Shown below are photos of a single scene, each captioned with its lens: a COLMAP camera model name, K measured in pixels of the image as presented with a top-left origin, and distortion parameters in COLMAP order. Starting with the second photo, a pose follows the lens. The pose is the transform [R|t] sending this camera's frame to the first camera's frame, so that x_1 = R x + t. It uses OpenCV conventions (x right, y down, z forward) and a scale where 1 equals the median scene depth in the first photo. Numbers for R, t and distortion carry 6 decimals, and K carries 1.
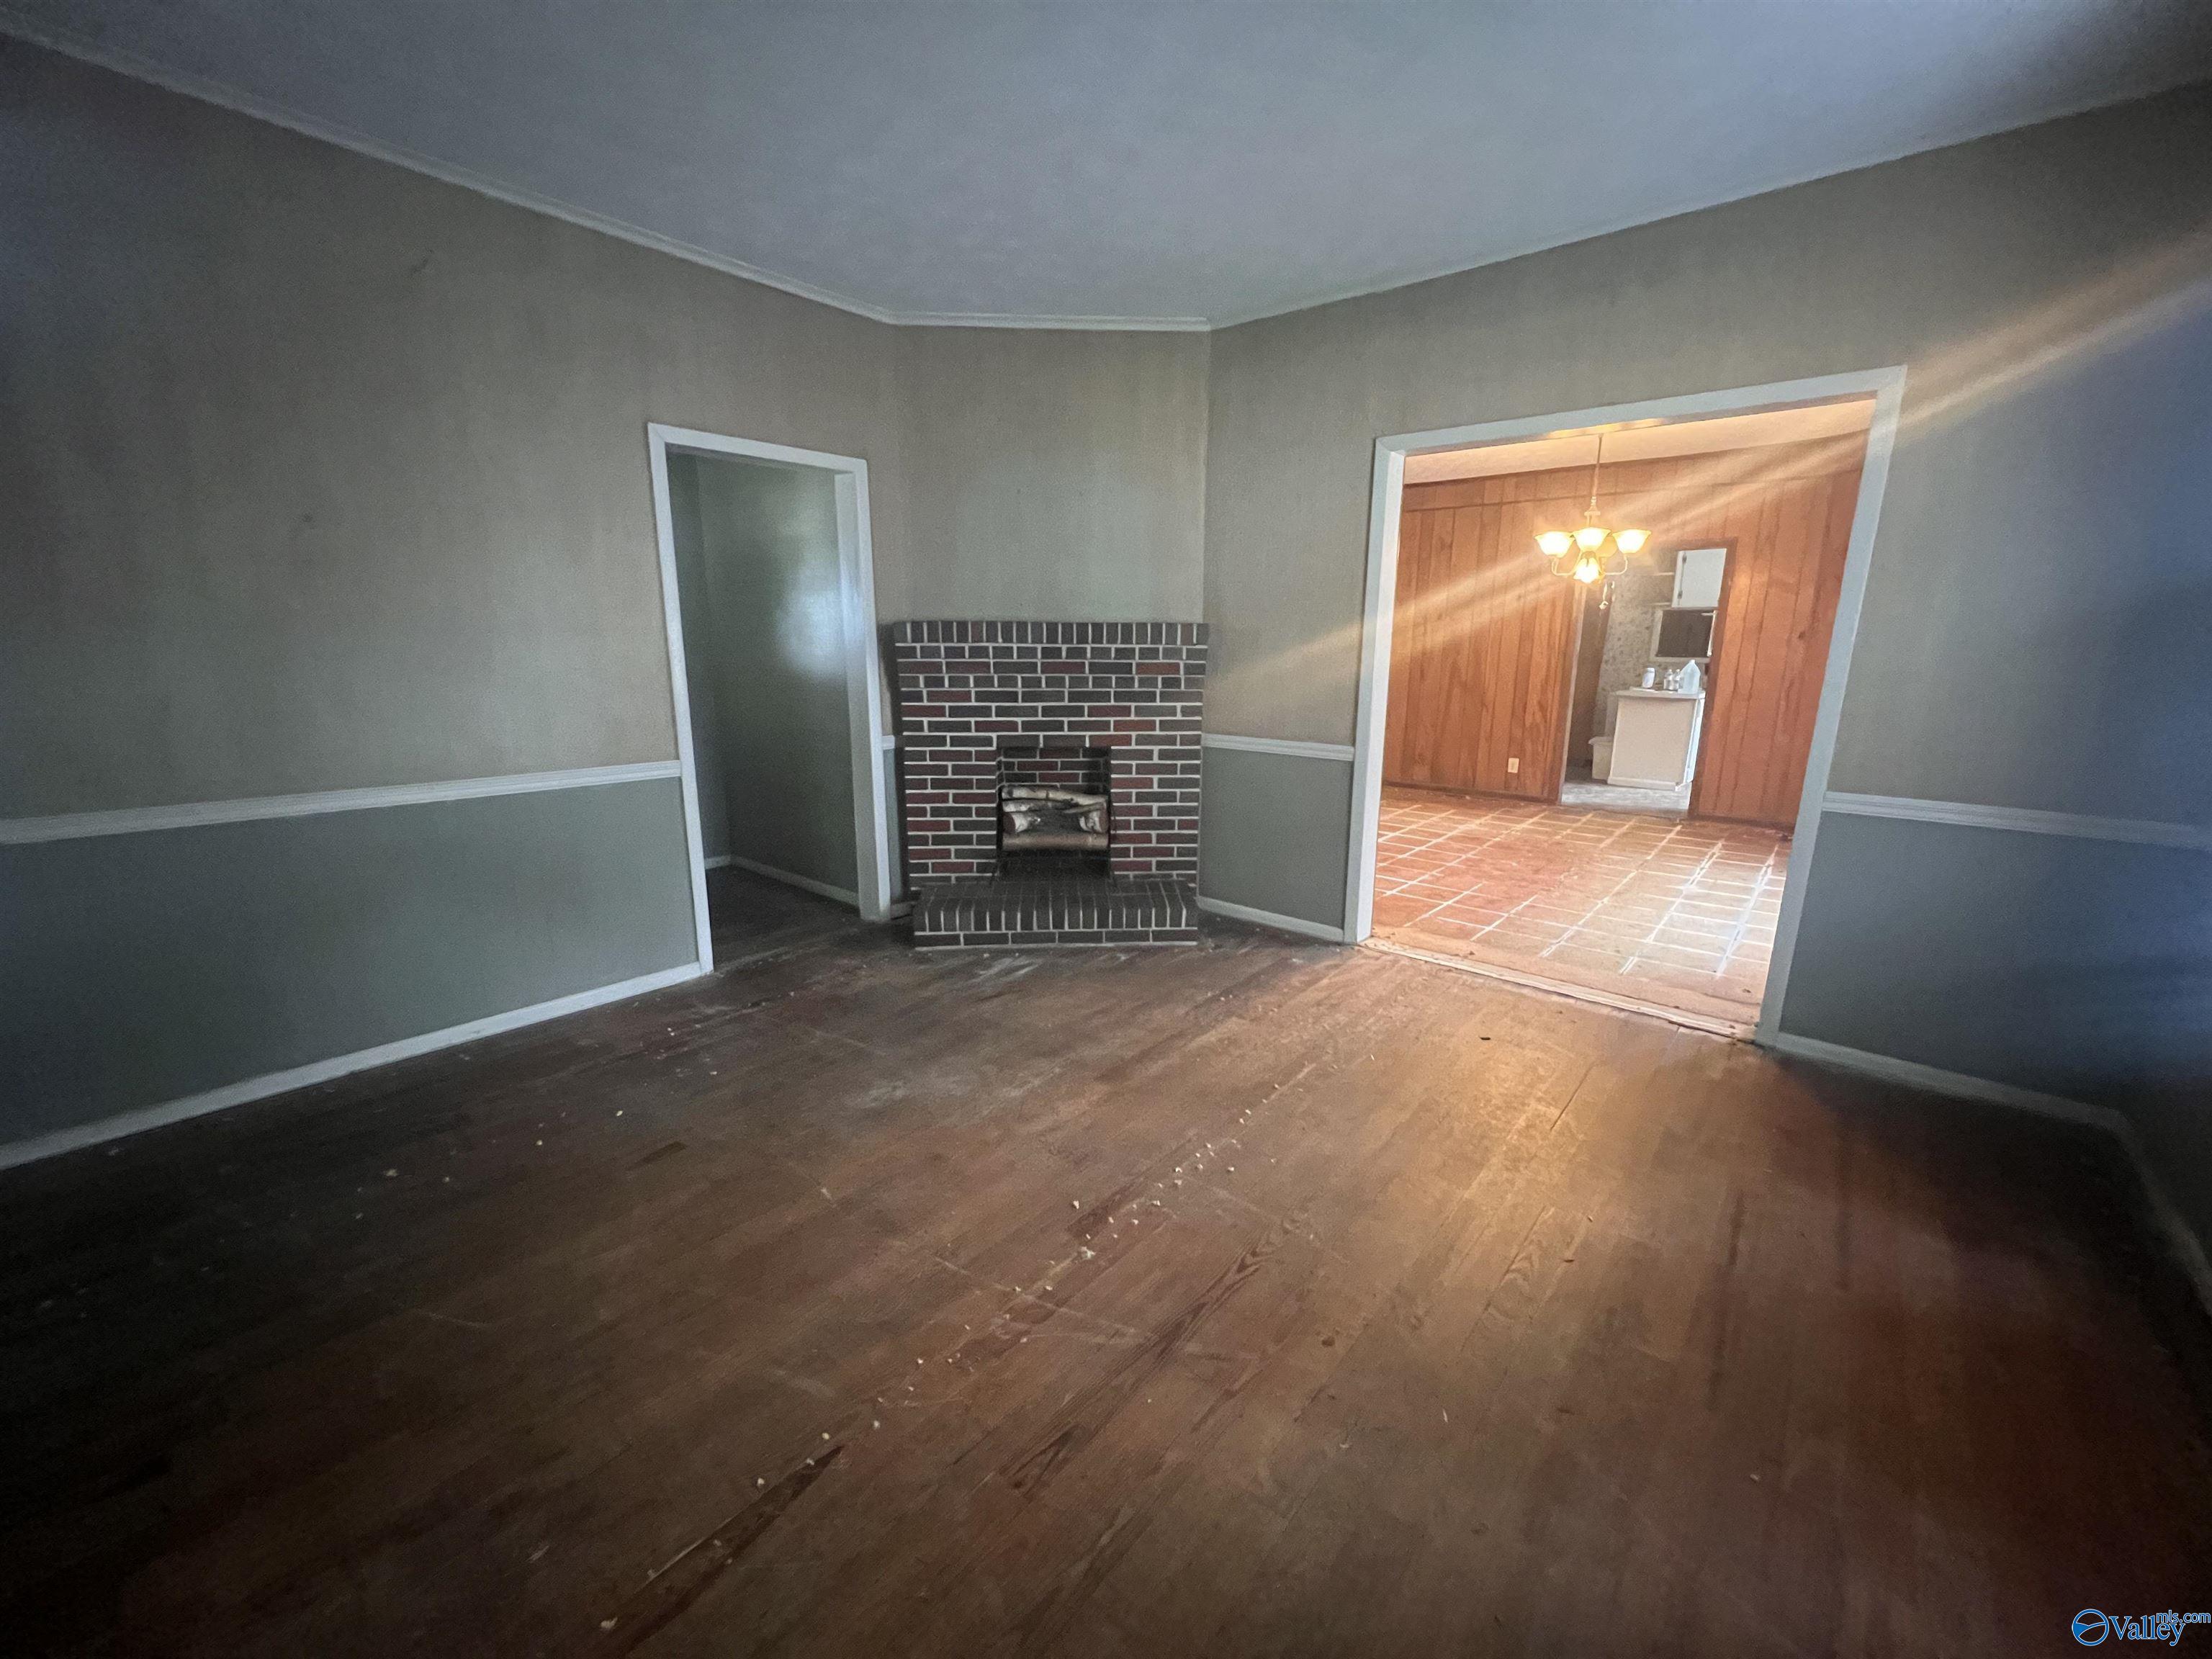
lens RADIAL K [[886.0, 0, 1113.3], [0, 886.0, 832.0], [0, 0, 1]] dist [-0.000884, 0.000261]
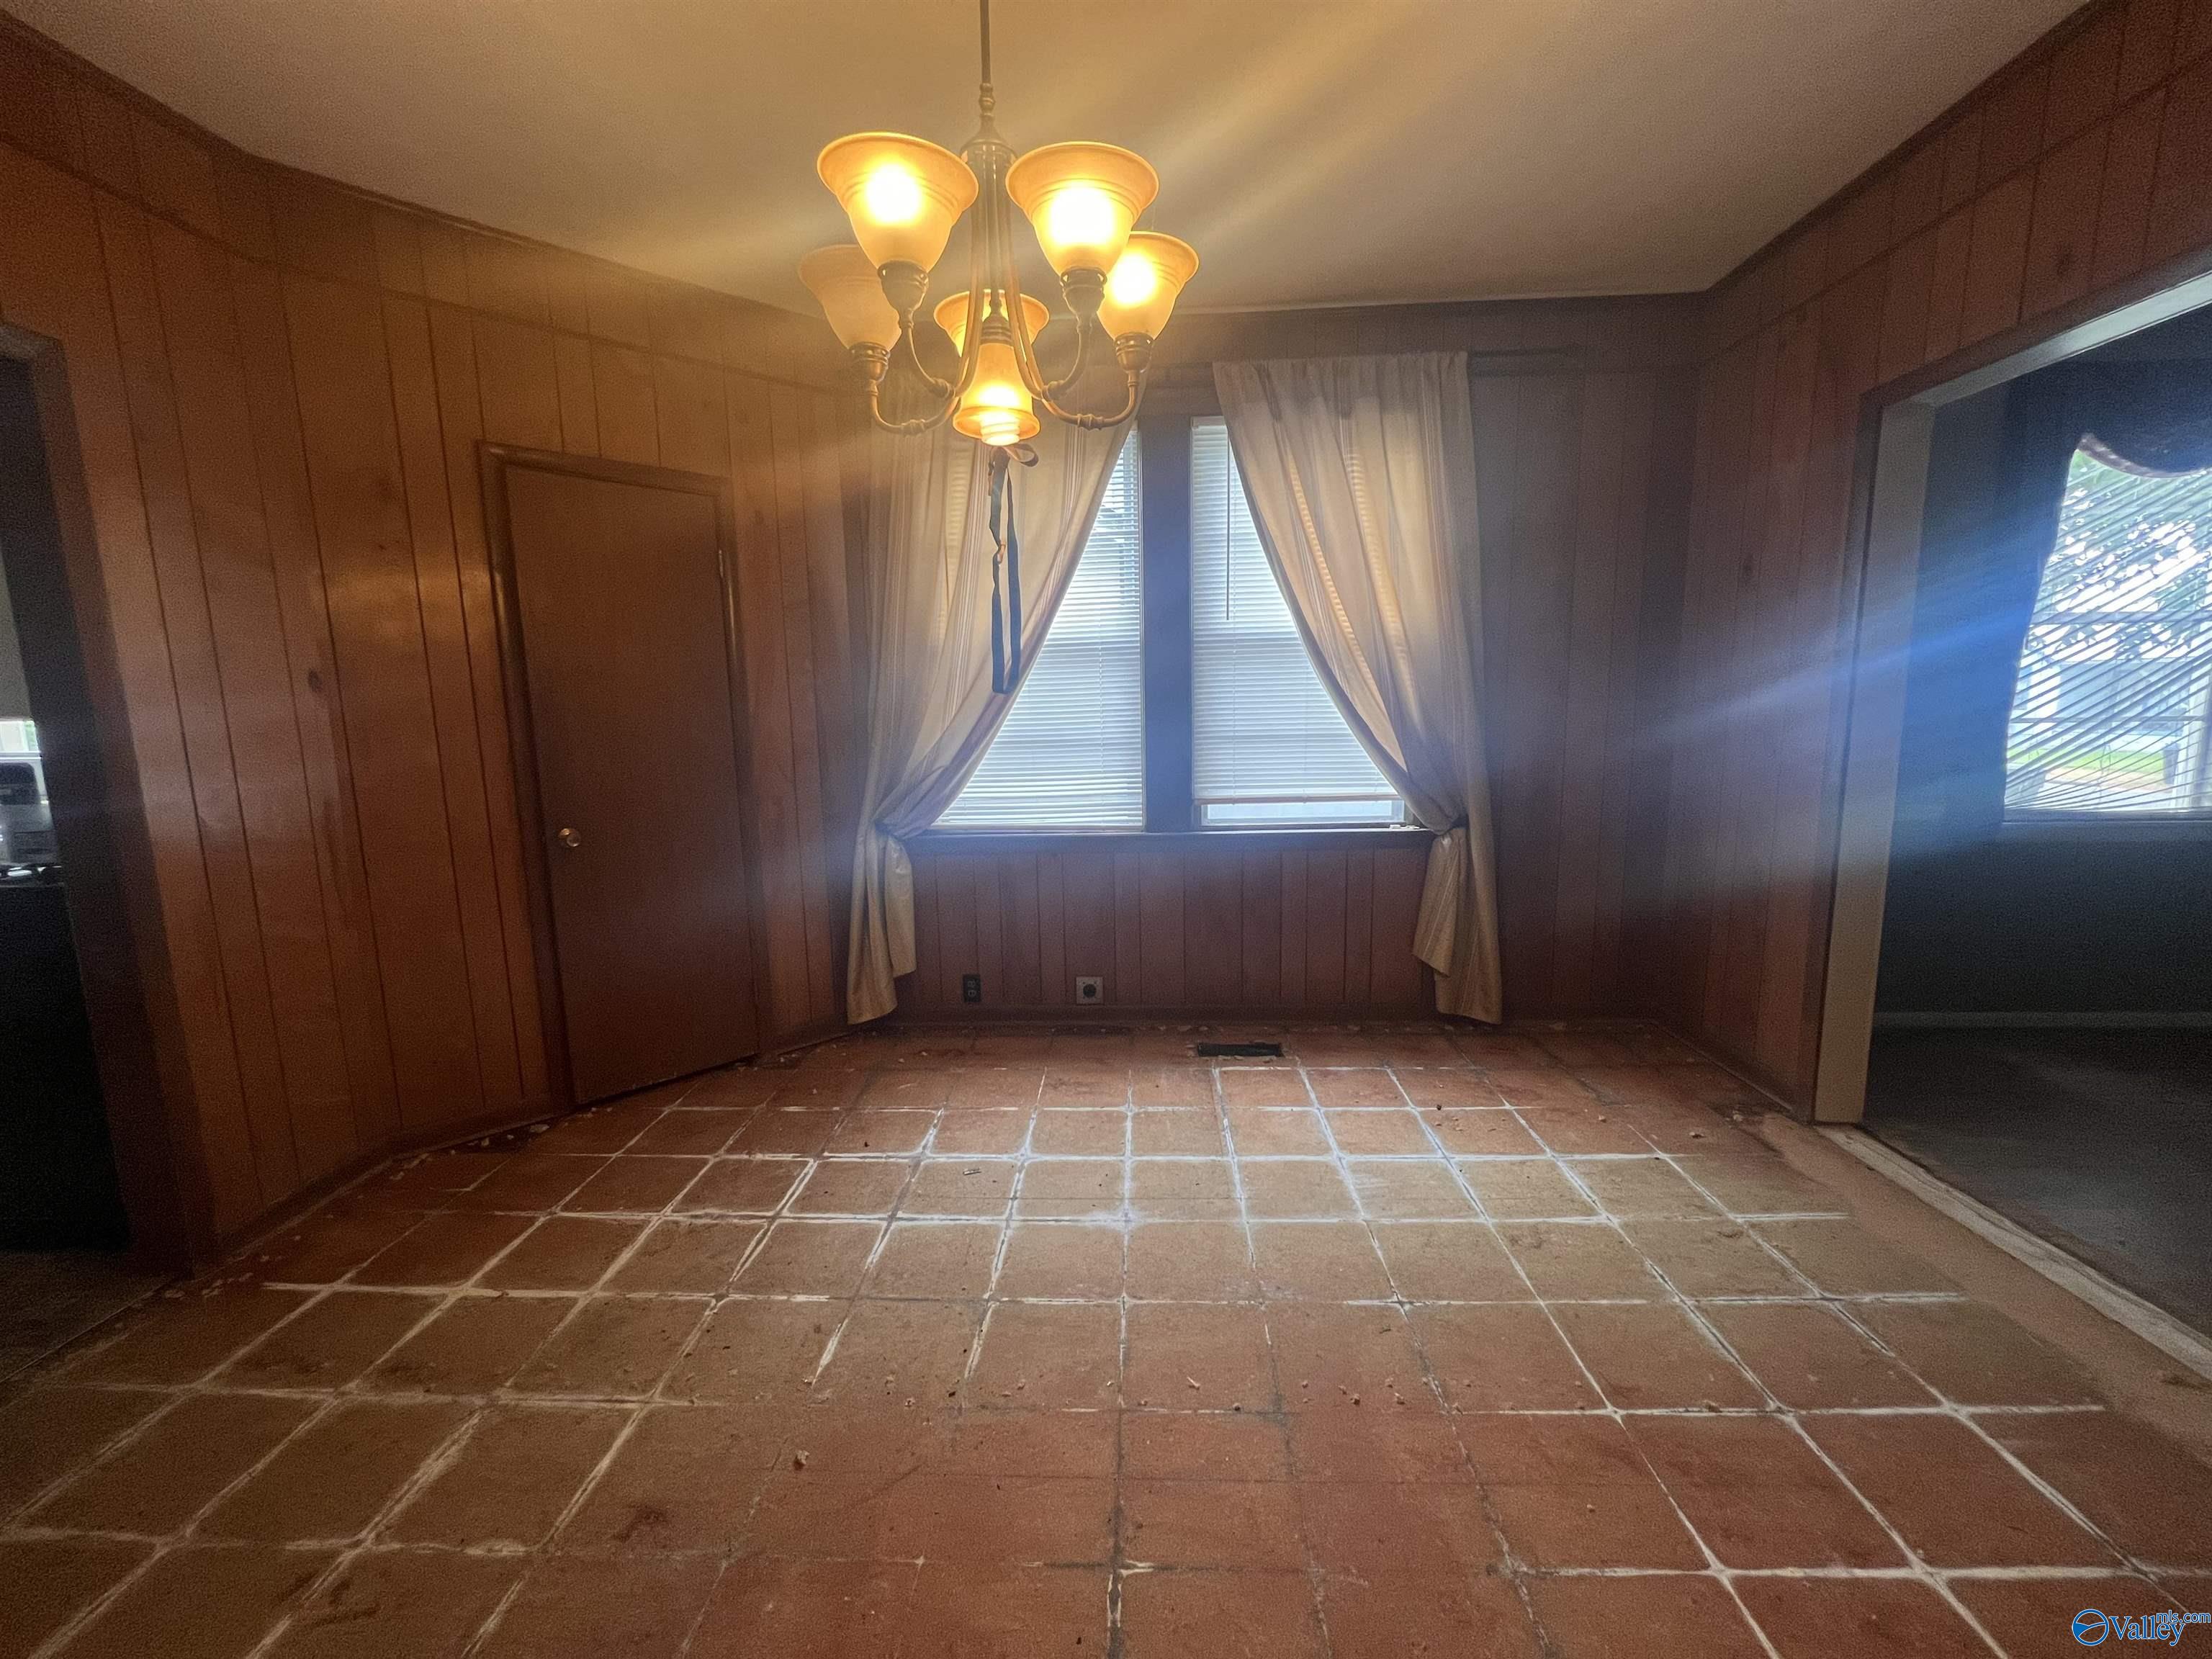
lens RADIAL K [[886.0, 0, 1112.4], [0, 886.0, 830.1], [0, 0, 1]] dist [-0.000884, 0.000261]
pose [[-0.612365, -0.111438, 0.782682, 0.215811], [0.178016, 0.945154, 0.273849, -0.172520], [-0.770273, 0.307026, -0.558941, 0.816826]]
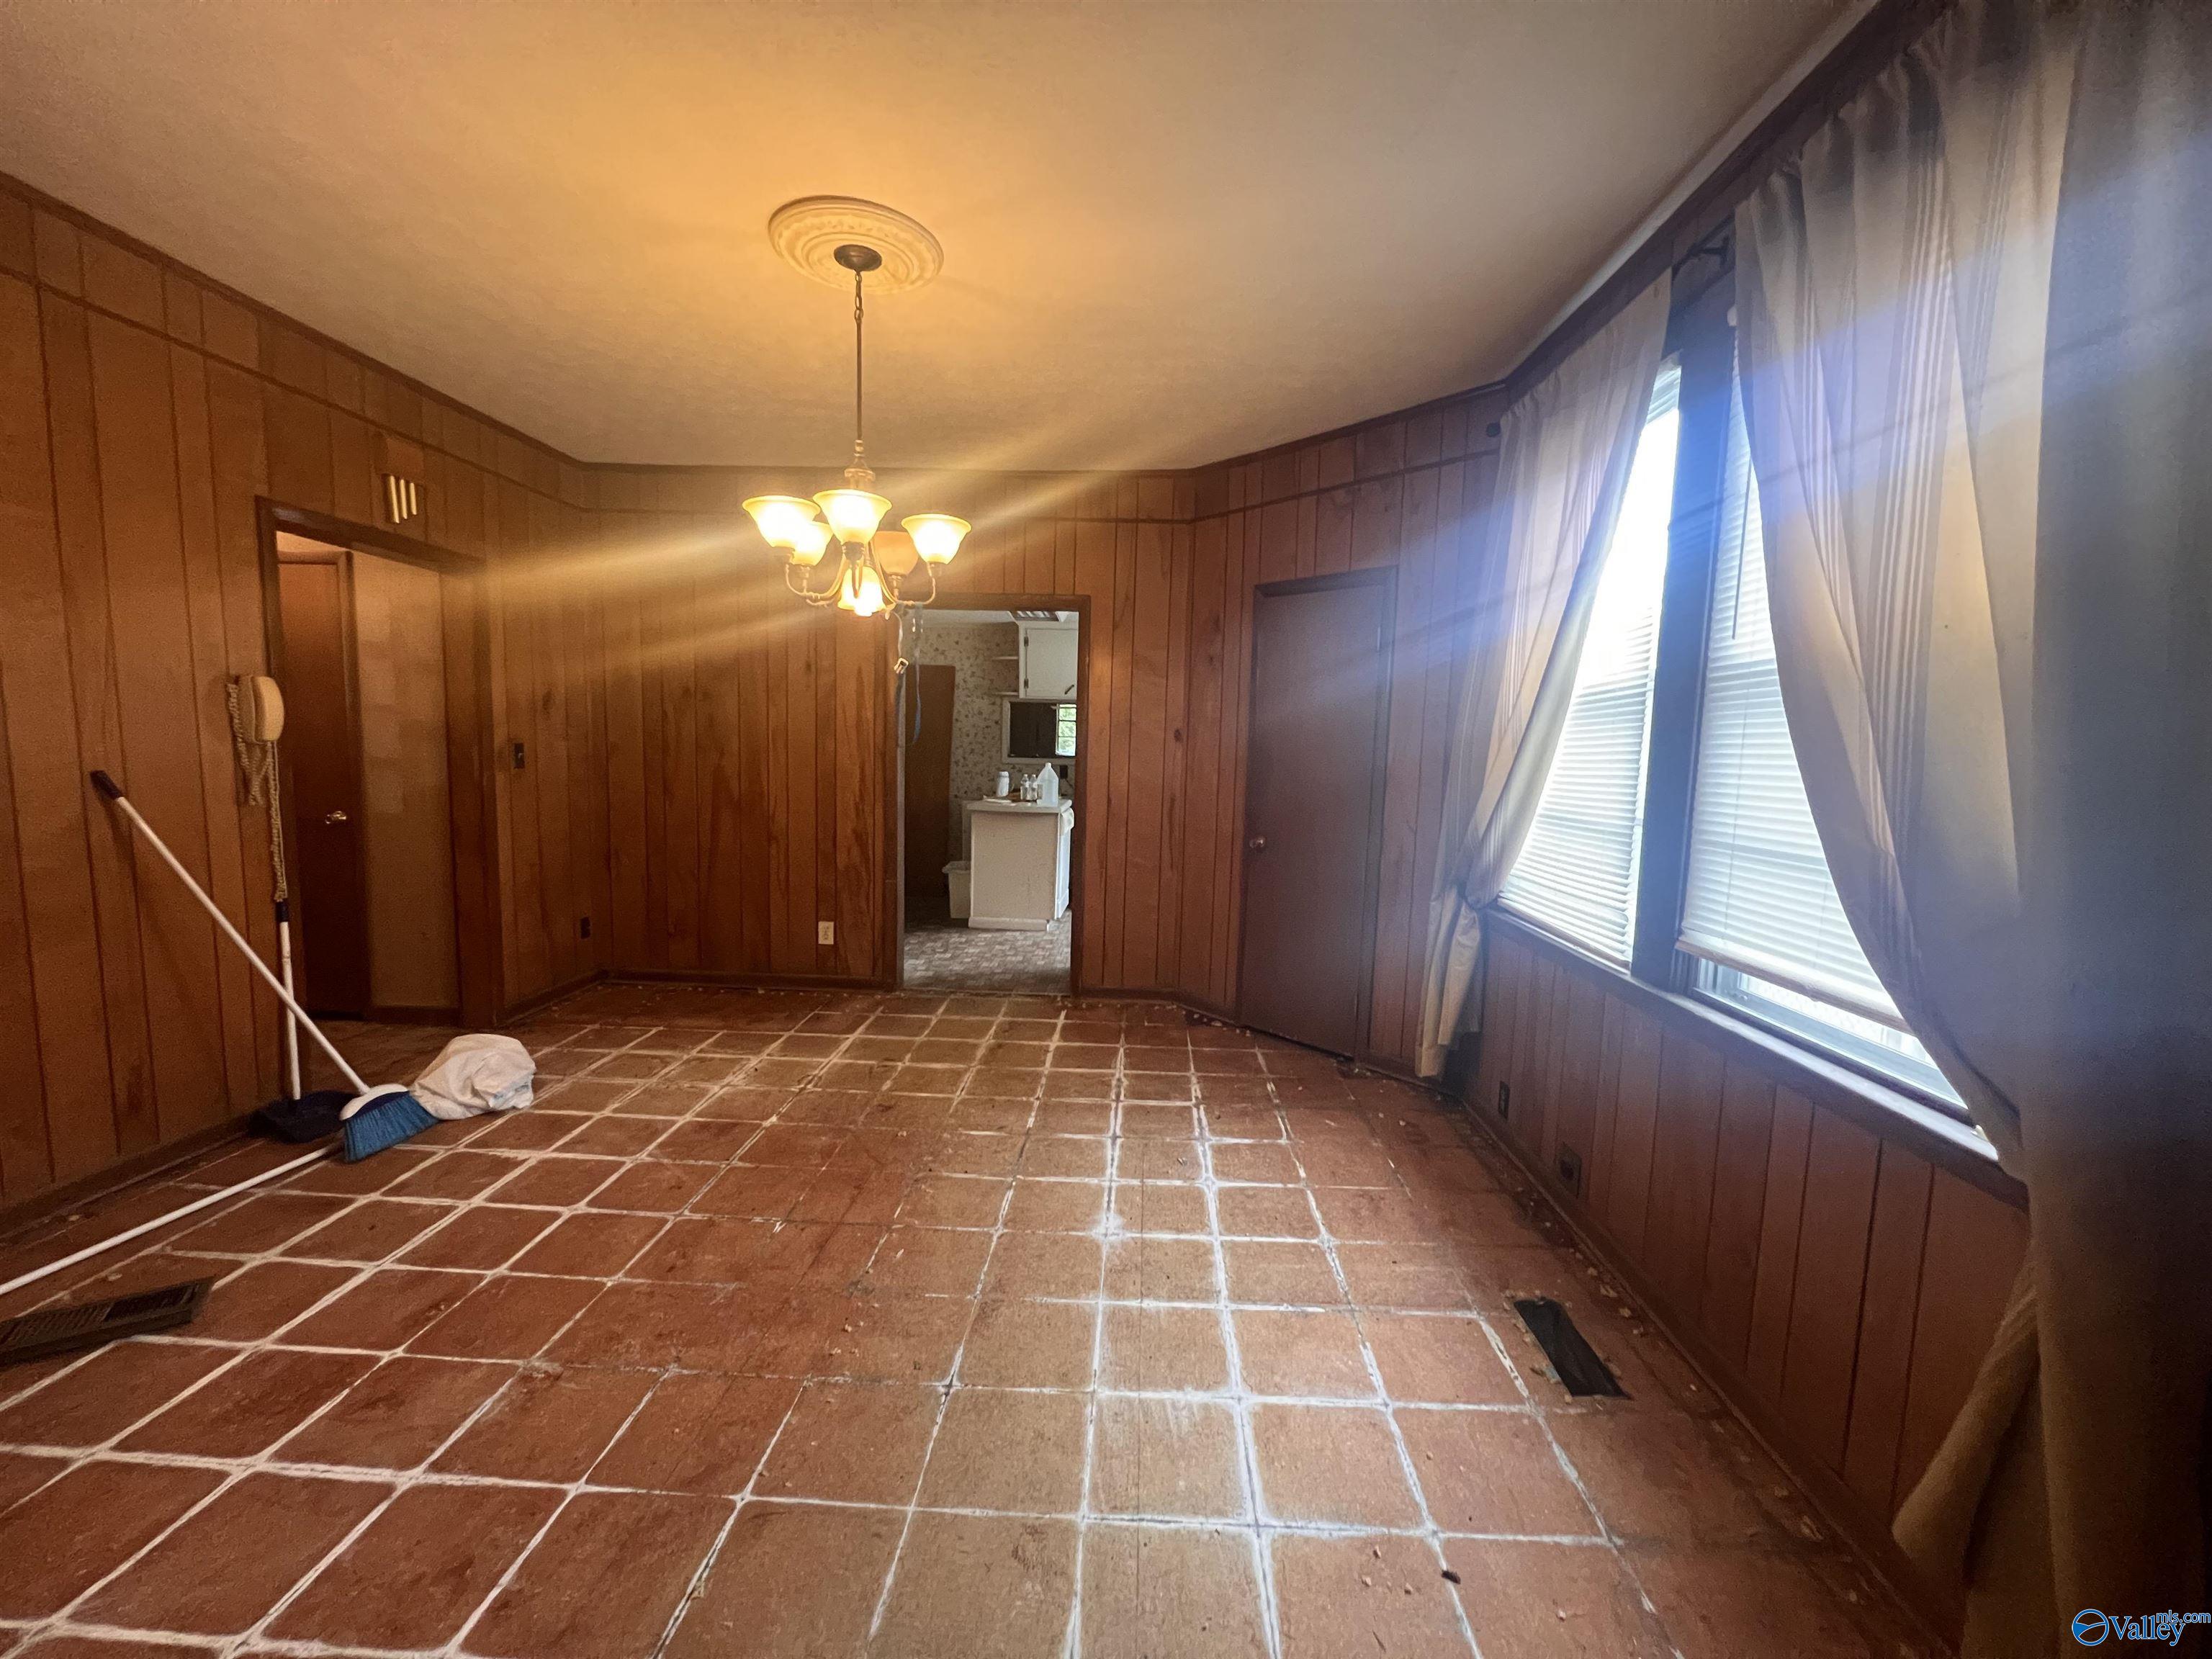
lens RADIAL K [[886.0, 0, 1106.5], [0, 886.0, 826.3], [0, 0, 1]] dist [-0.000884, 0.000261]
pose [[0.796687, -0.043165, 0.602849, 0.244588], [0.107347, 0.991694, -0.070856, -0.086681], [-0.594783, 0.121164, 0.794703, 0.393659]]
